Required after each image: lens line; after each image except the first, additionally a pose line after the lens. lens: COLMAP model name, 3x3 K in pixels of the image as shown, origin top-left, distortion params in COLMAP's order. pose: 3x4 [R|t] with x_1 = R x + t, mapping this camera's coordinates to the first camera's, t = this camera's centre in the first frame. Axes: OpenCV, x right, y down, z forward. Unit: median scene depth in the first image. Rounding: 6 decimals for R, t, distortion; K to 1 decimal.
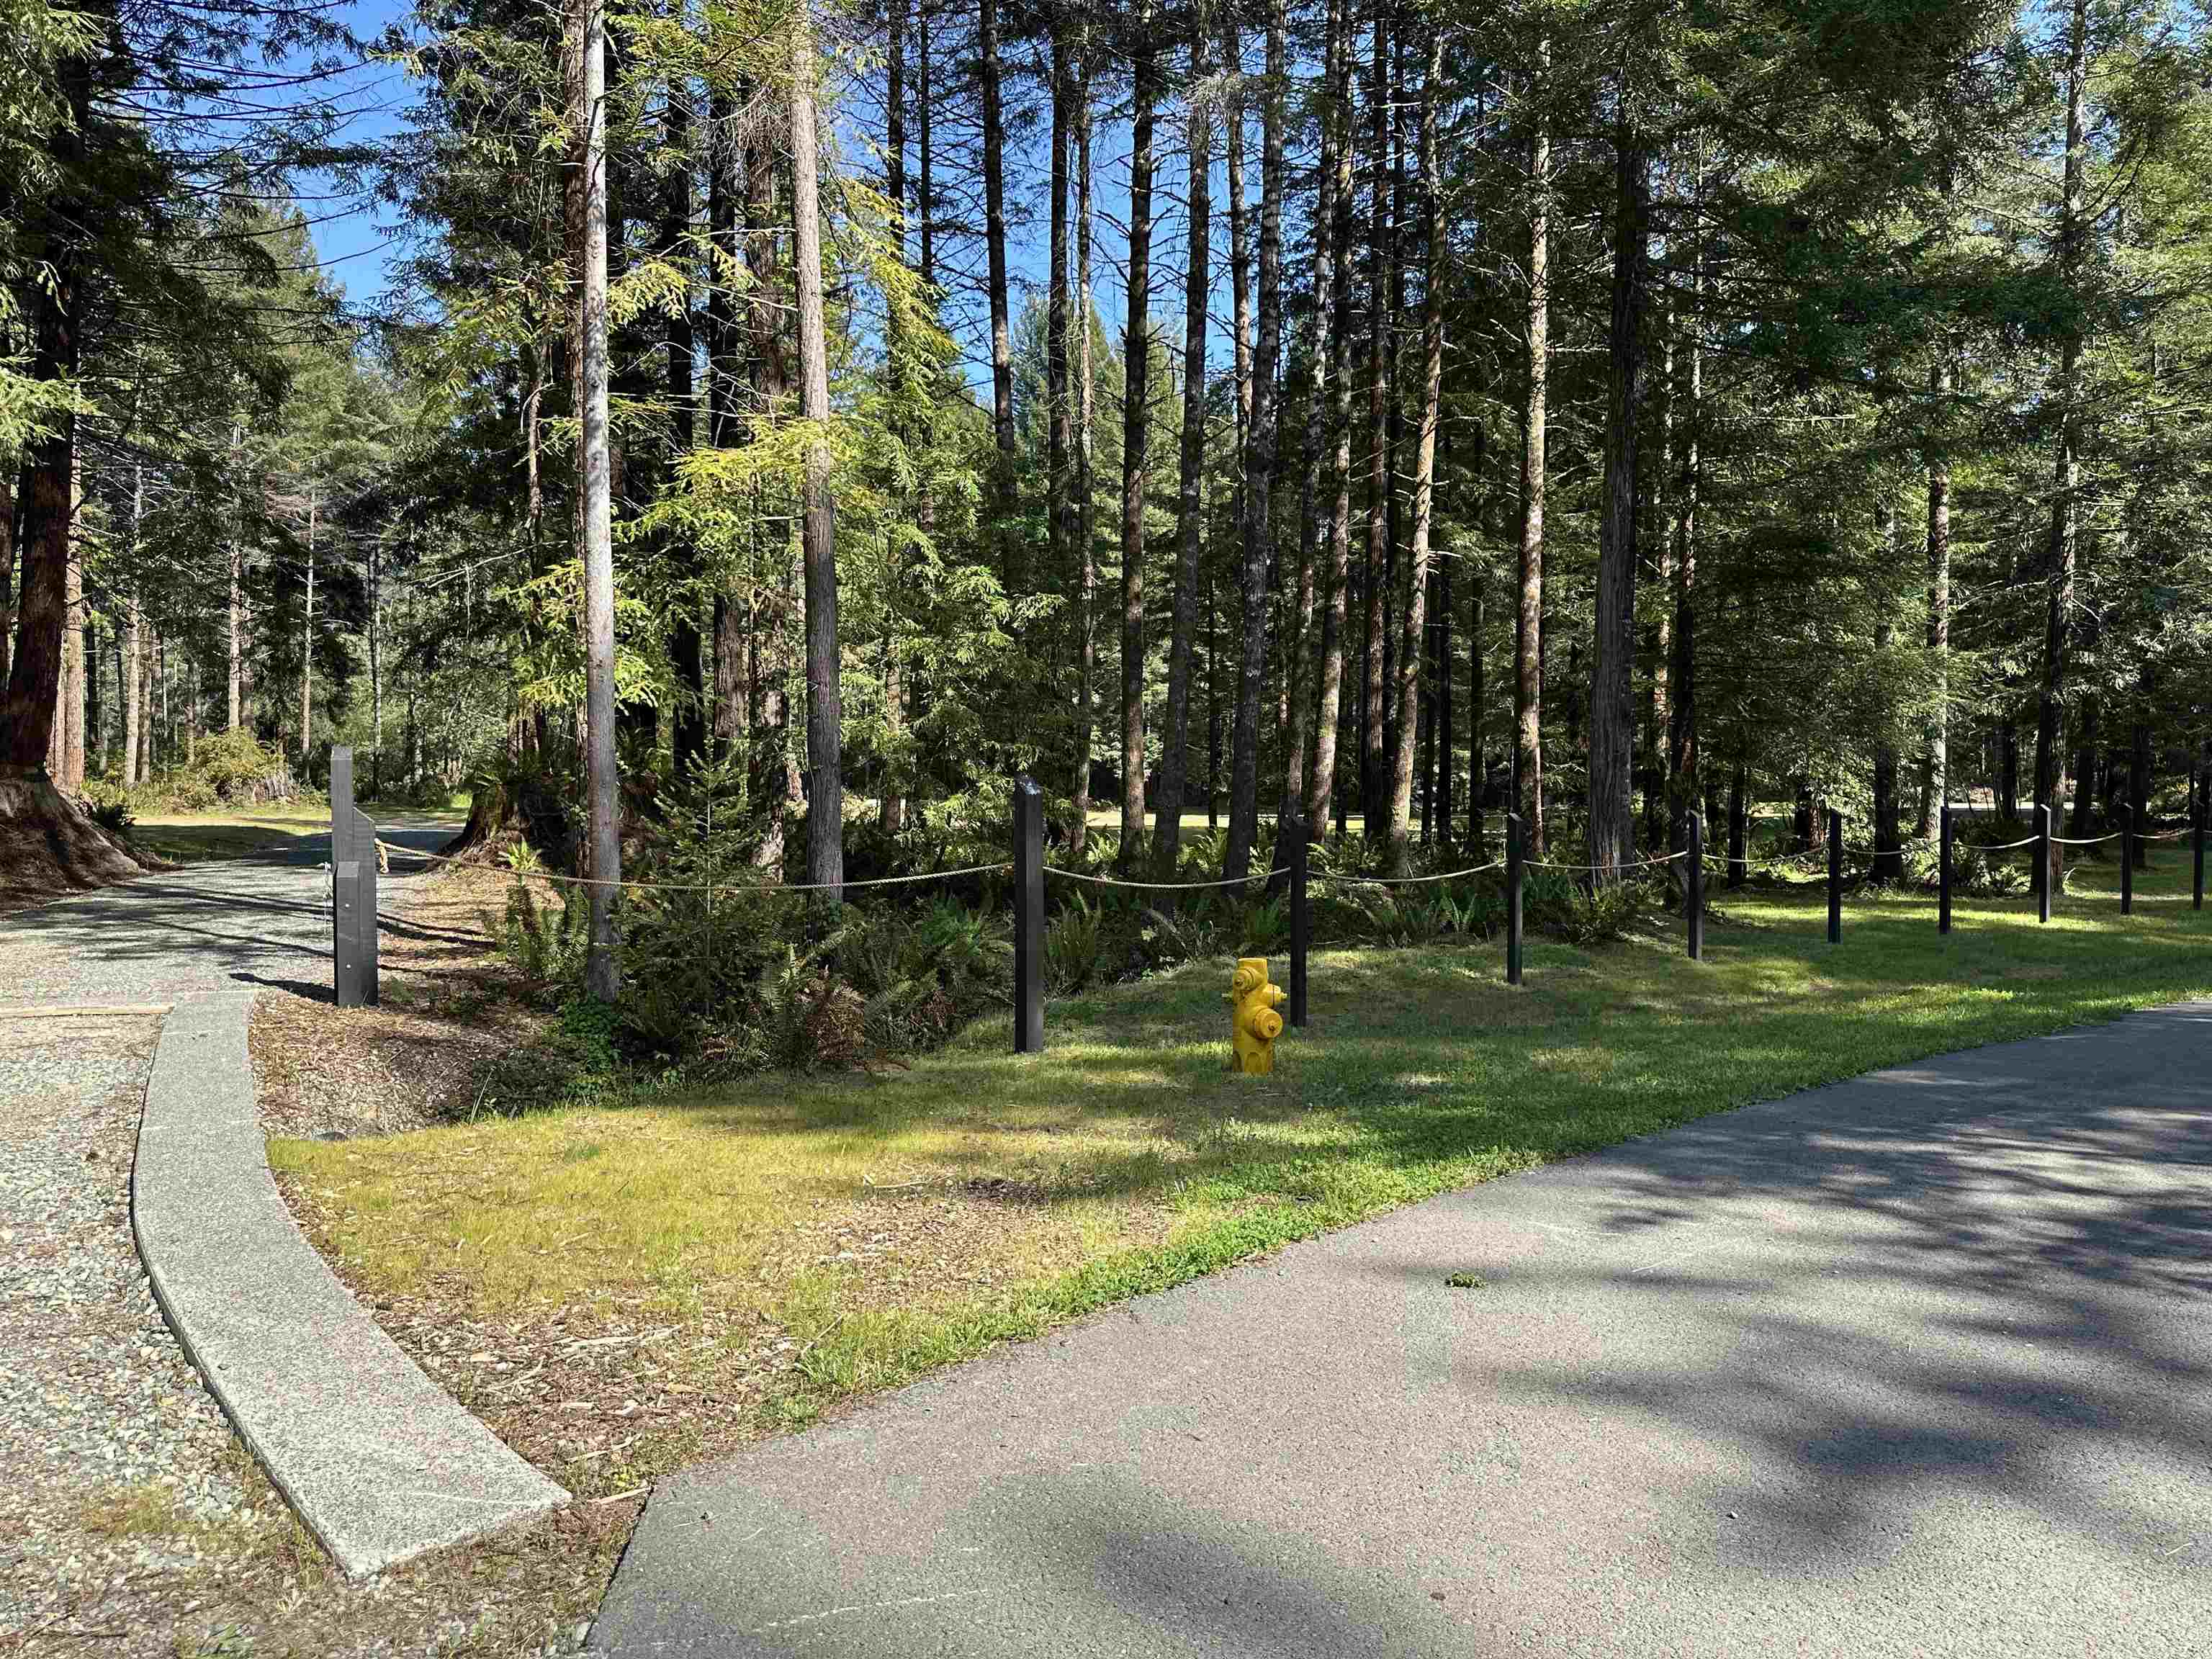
lens RADIAL K [[1589.8, 0, 1106.0], [0, 1589.8, 829.5], [0, 0, 1]] dist [0.052396, -0.000581]
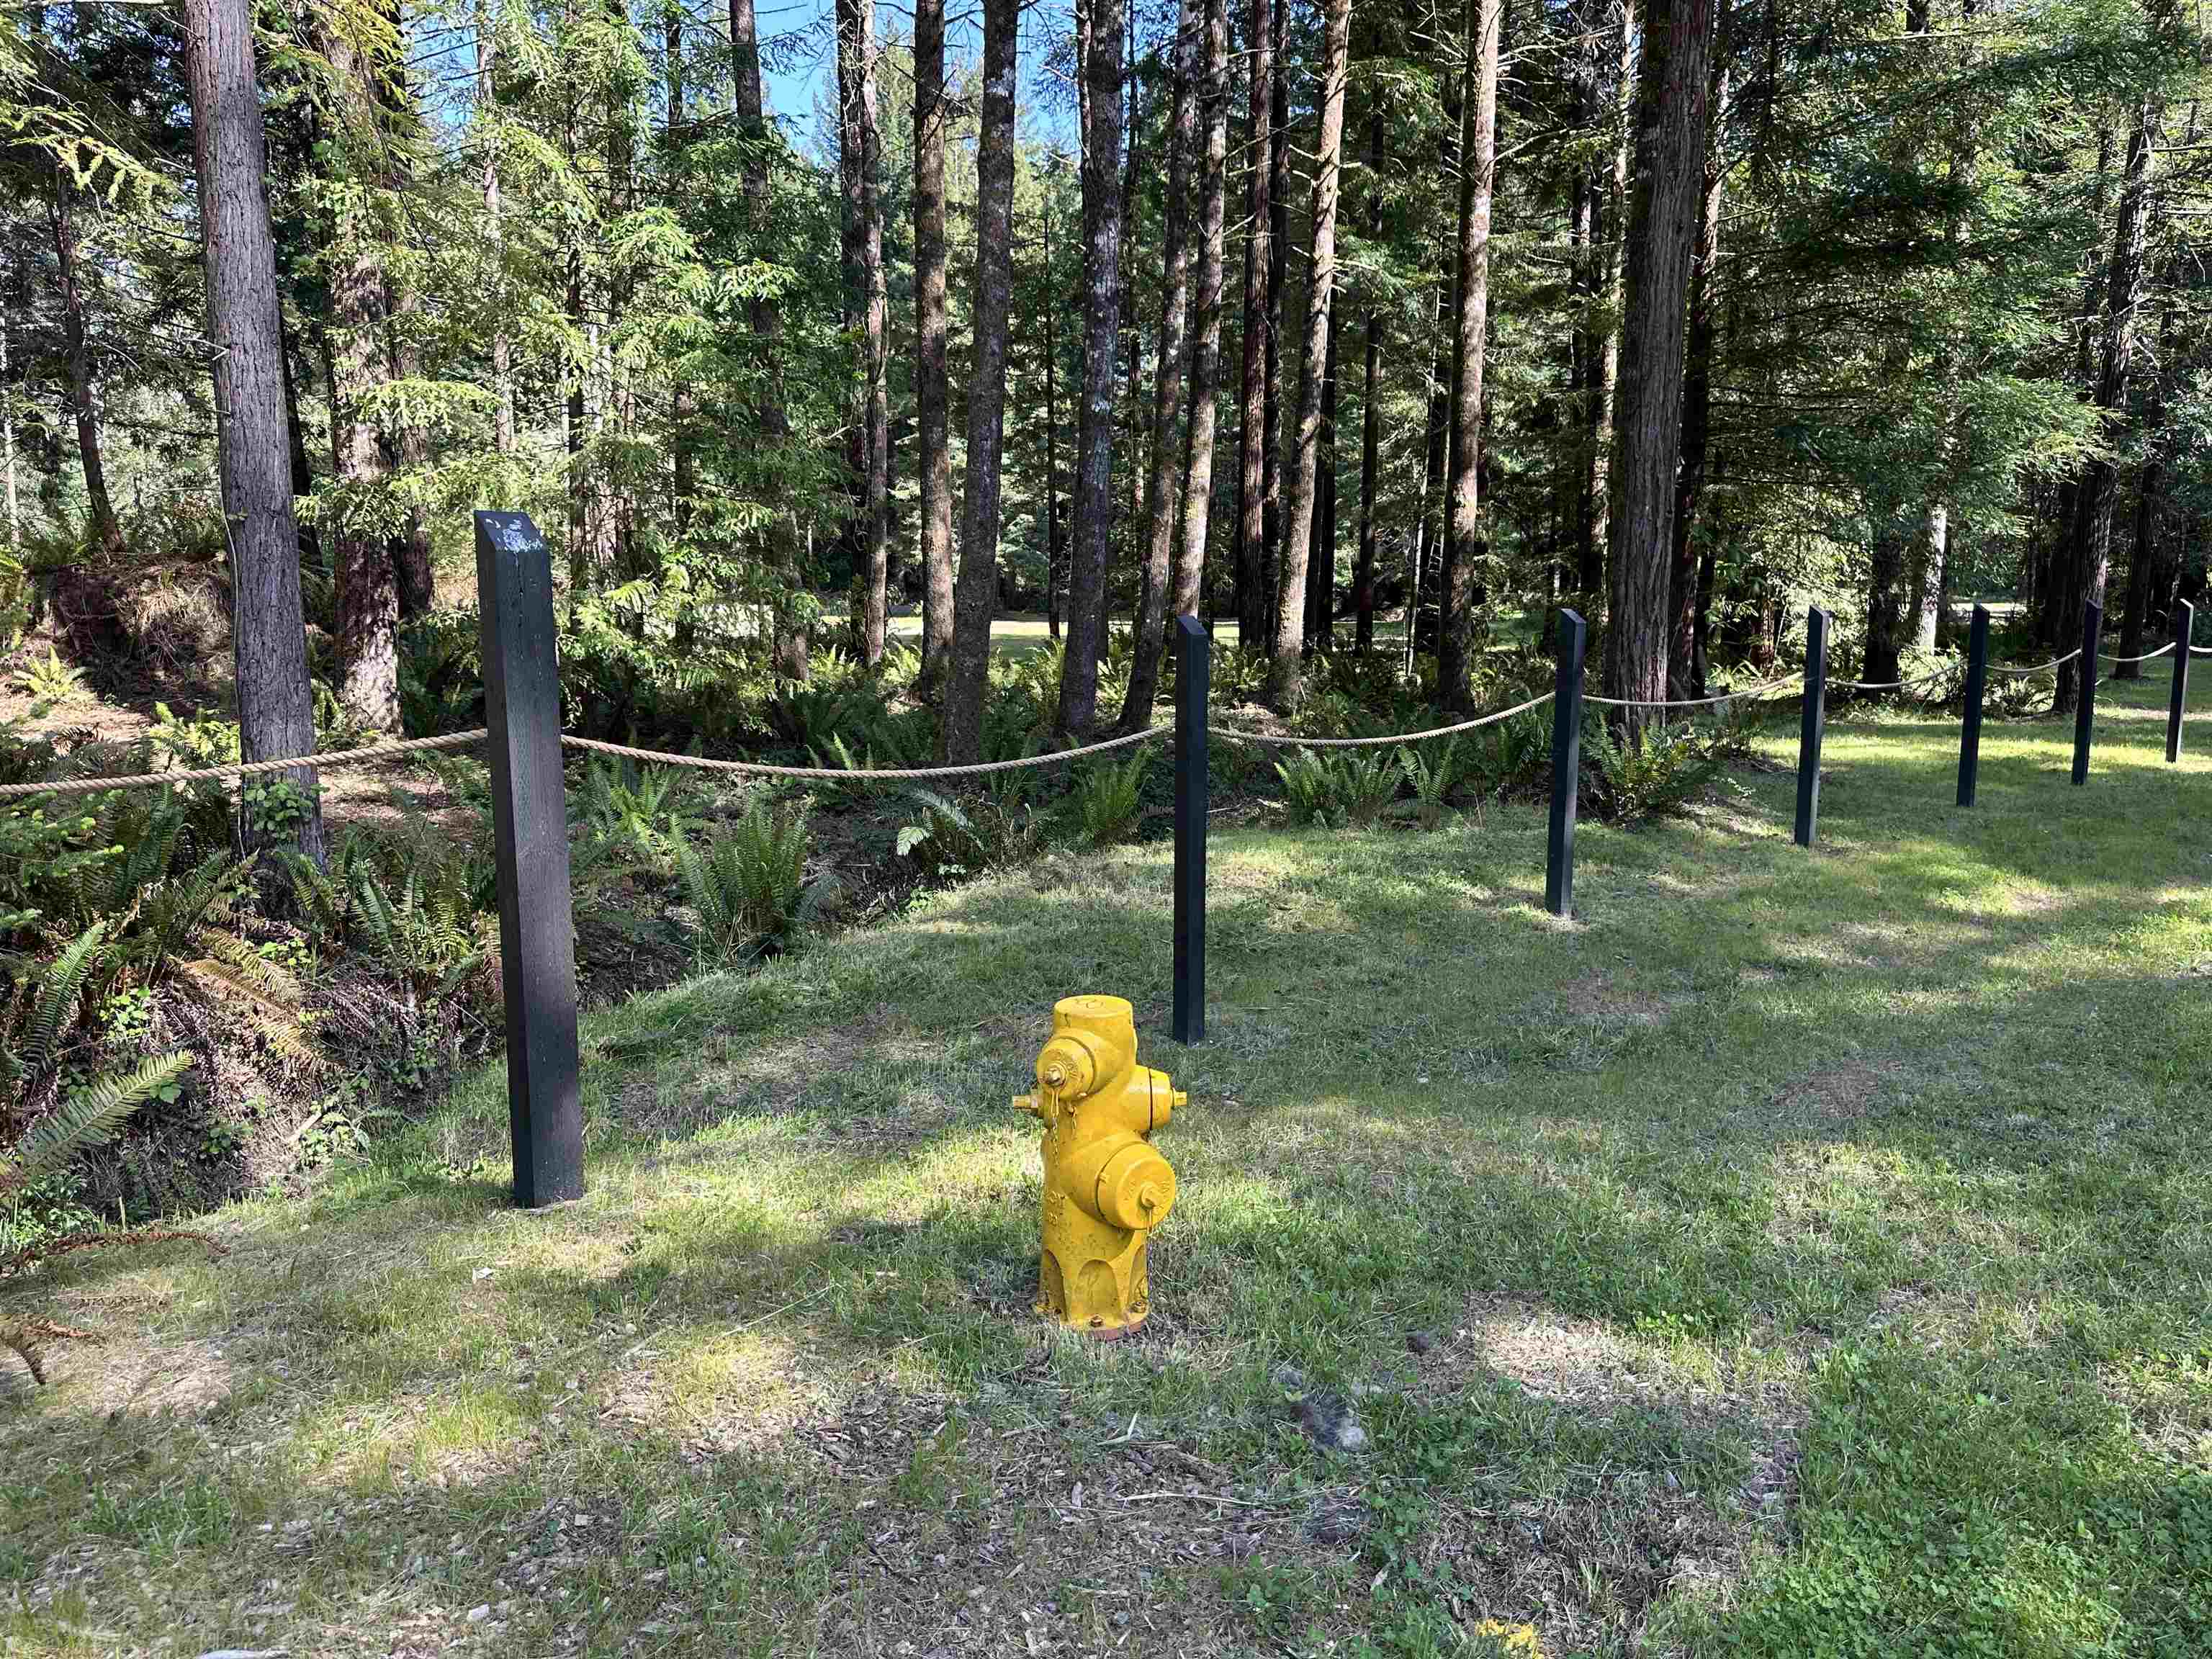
lens RADIAL K [[1561.4, 0, 1088.5], [0, 1561.4, 853.7], [0, 0, 1]] dist [0.130996, -0.188373]
pose [[0.996512, -0.015141, 0.082070, 0.022721], [0.003785, 0.990592, 0.136799, -0.001230], [-0.083369, -0.136011, 0.987193, 0.239264]]
